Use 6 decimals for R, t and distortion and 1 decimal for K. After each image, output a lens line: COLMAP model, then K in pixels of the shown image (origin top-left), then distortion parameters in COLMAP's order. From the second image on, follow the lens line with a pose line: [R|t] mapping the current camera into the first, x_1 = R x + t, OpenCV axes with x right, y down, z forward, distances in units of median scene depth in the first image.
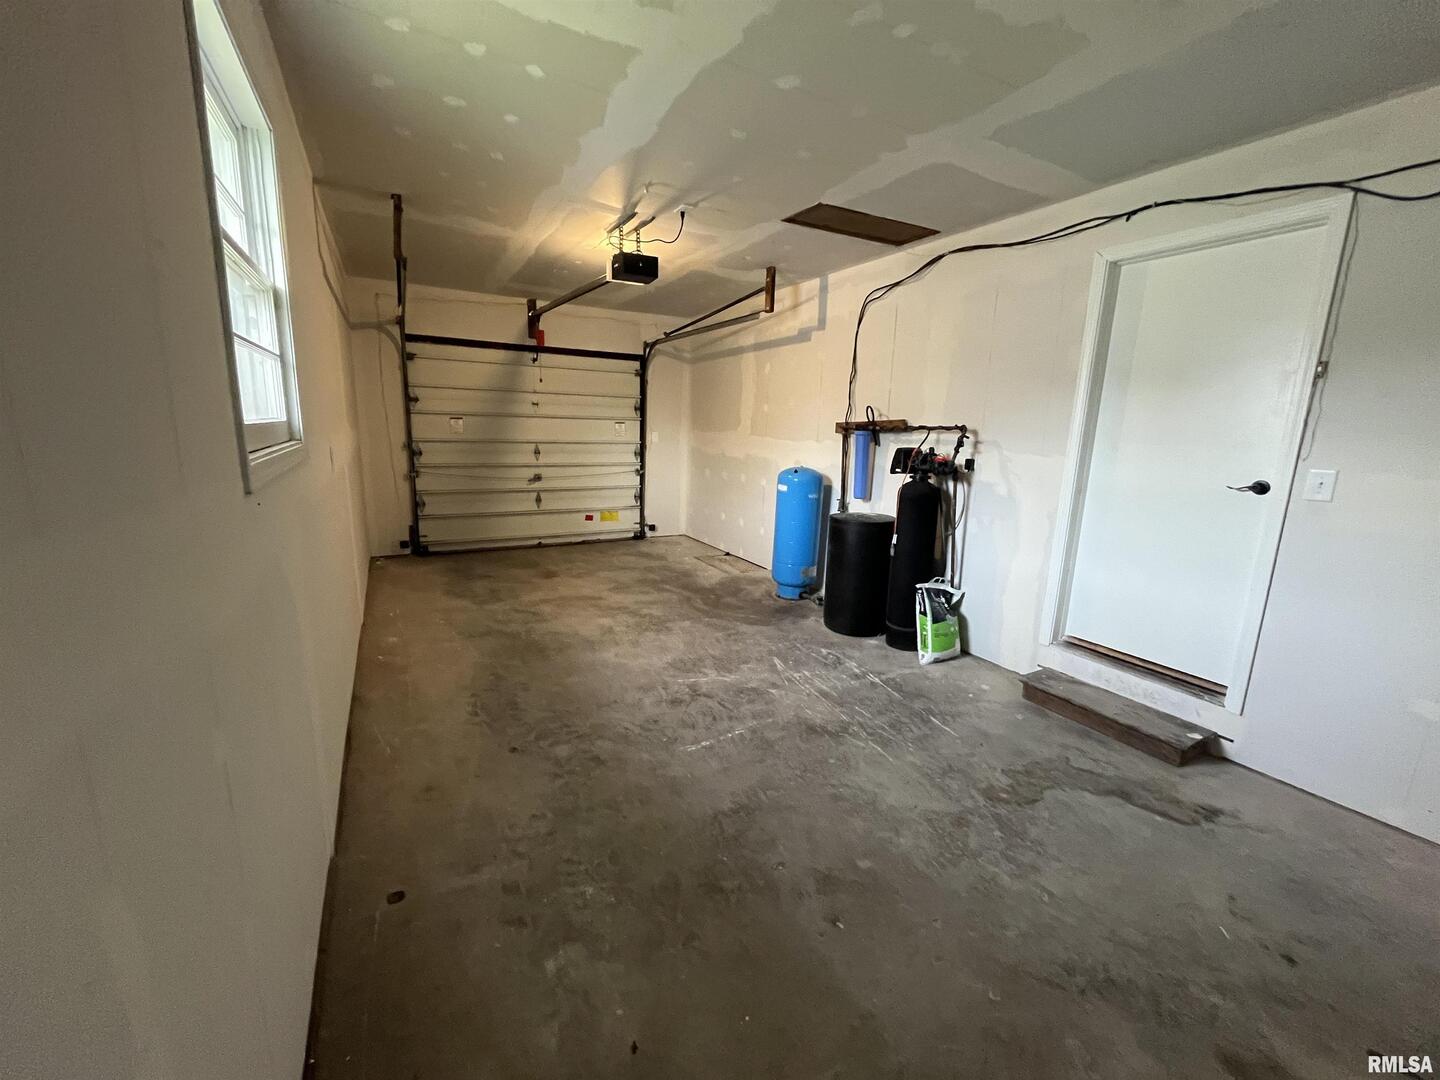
lens RADIAL K [[581.3, 0, 721.0], [0, 581.3, 538.4], [0, 0, 1]] dist [-0.000360, -0.000589]
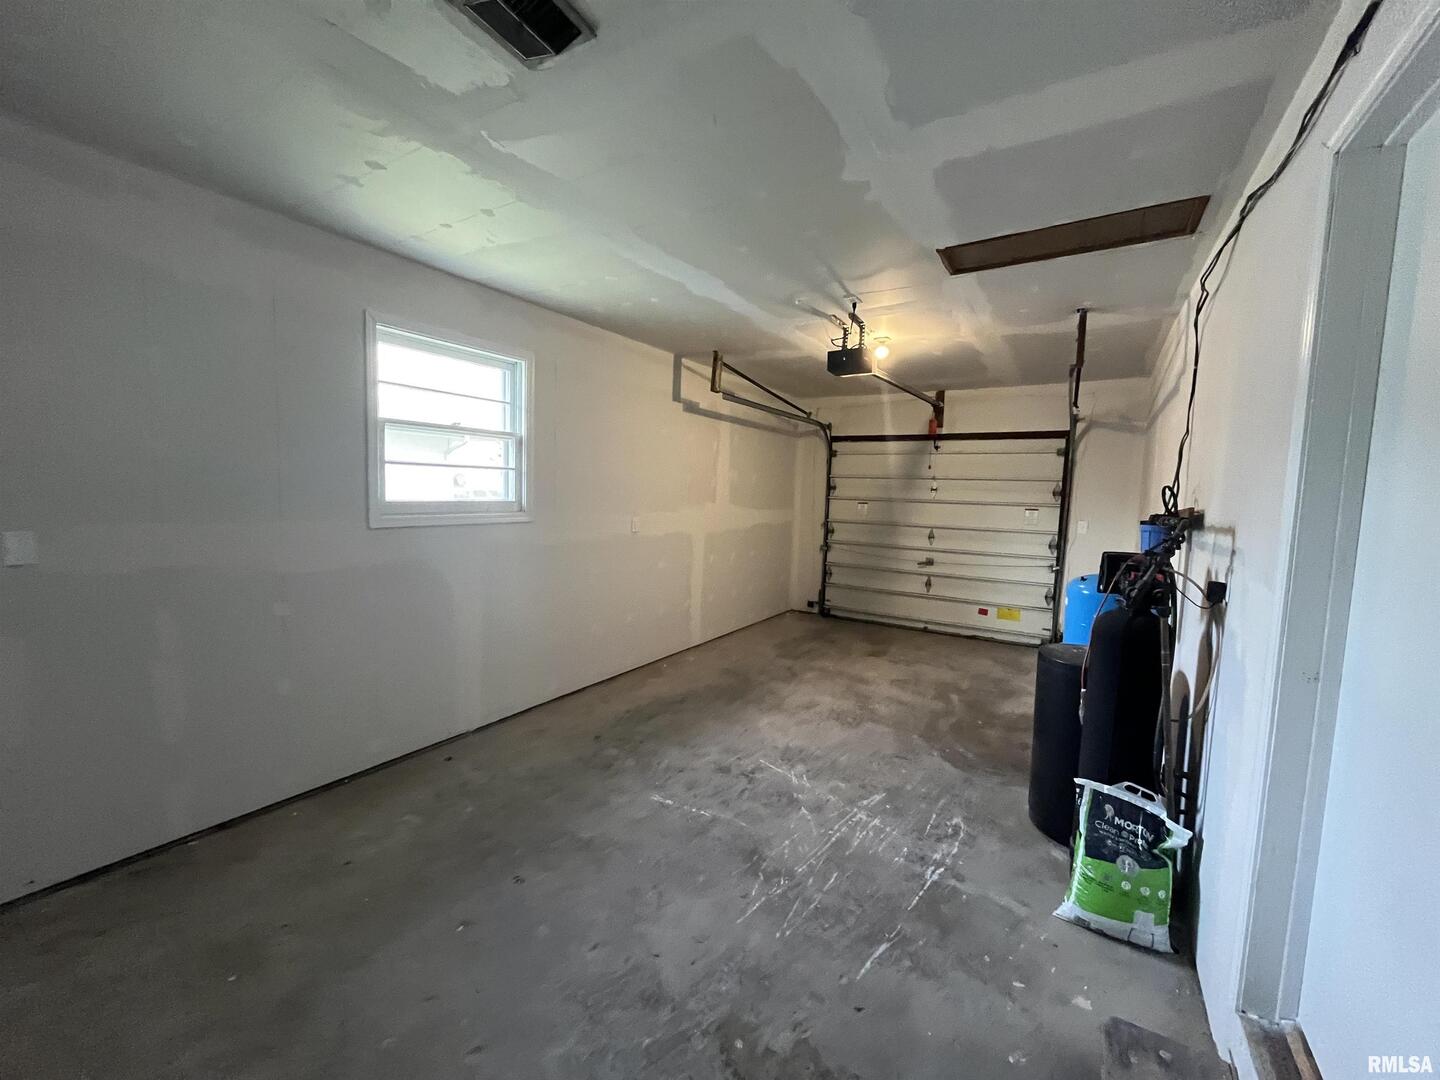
lens RADIAL K [[581.3, 0, 721.0], [0, 581.3, 538.4], [0, 0, 1]] dist [-0.000360, -0.000589]
pose [[0.477097, 0.059011, -0.876867, 0.482986], [-0.186585, 0.981799, -0.035446, -0.051874], [0.858816, 0.180522, 0.479424, 0.255006]]
